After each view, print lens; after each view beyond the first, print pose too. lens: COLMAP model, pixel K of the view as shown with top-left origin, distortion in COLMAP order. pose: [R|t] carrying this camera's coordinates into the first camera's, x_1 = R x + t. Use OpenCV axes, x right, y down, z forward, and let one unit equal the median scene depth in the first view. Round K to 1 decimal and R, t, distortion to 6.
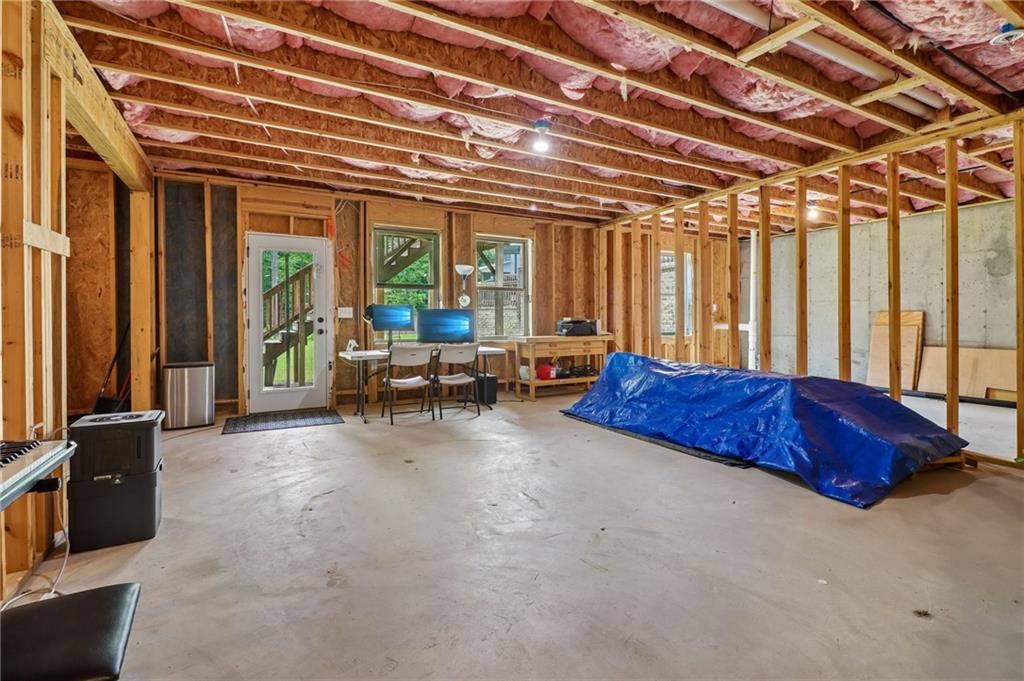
lens RADIAL K [[489.2, 0, 514.8], [0, 489.2, 320.4], [0, 0, 1]] dist [0.000526, -0.001016]
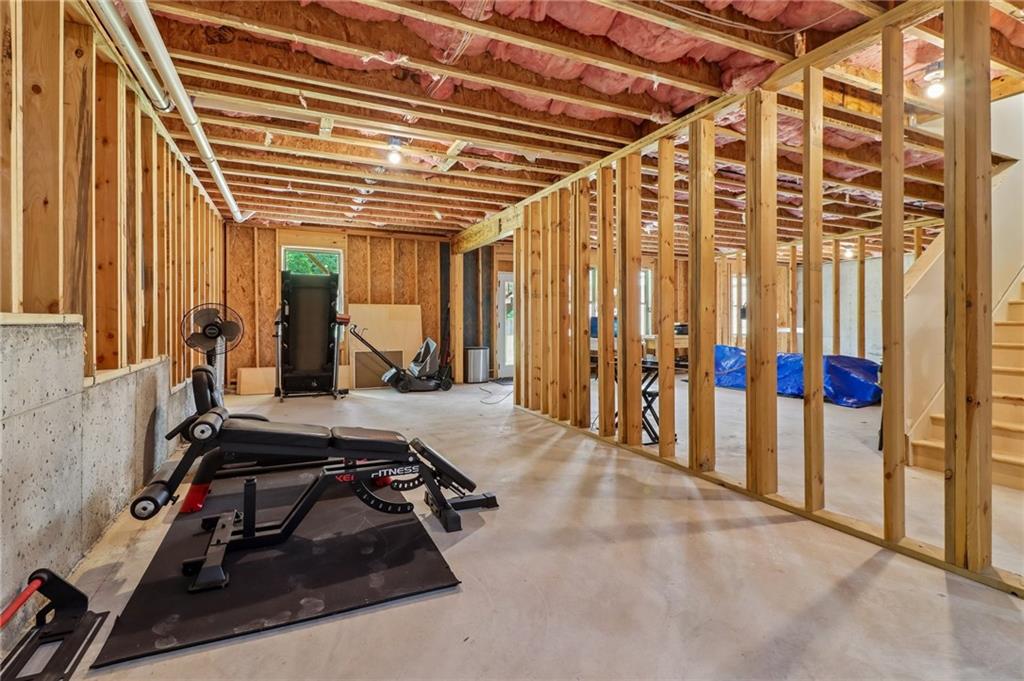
lens RADIAL K [[489.2, 0, 514.8], [0, 489.2, 320.4], [0, 0, 1]] dist [0.000526, -0.001016]
pose [[0.995650, 0.004789, -0.093053, -0.317461], [-0.005596, 0.999949, -0.008416, 0.003739], [0.093008, 0.008900, 0.995626, -0.686754]]
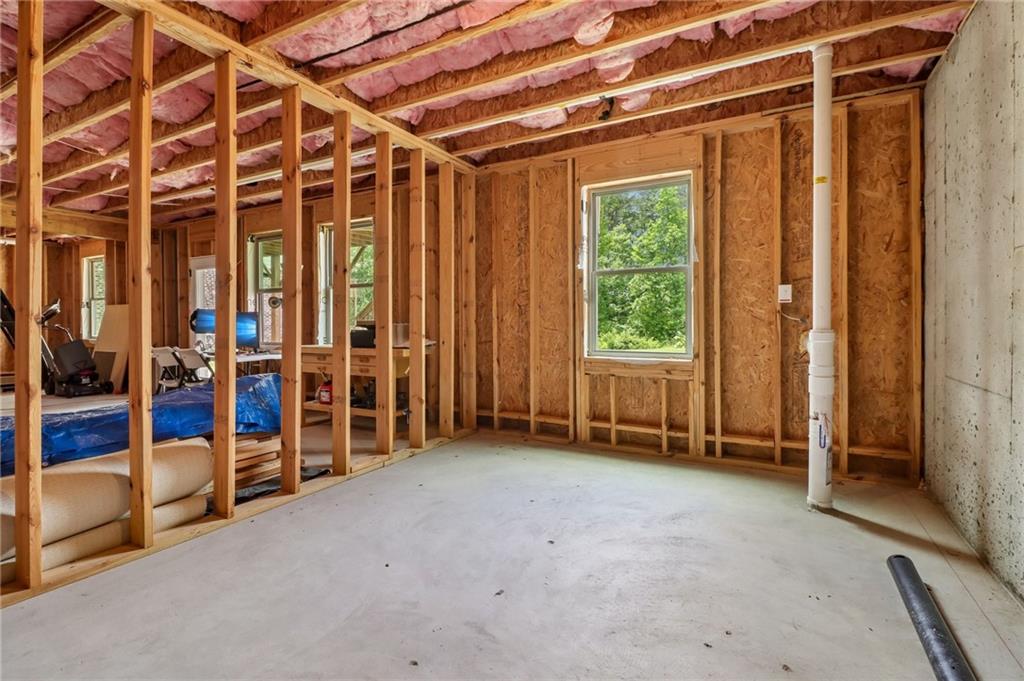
lens RADIAL K [[478.4, 0, 511.5], [0, 478.4, 324.0], [0, 0, 1]] dist [0.023170, -0.018683]
pose [[0.521879, 0.003755, -0.853011, 0.941599], [-0.003295, 0.999992, 0.002386, -0.003879], [0.853013, 0.001566, 0.521887, 0.954107]]
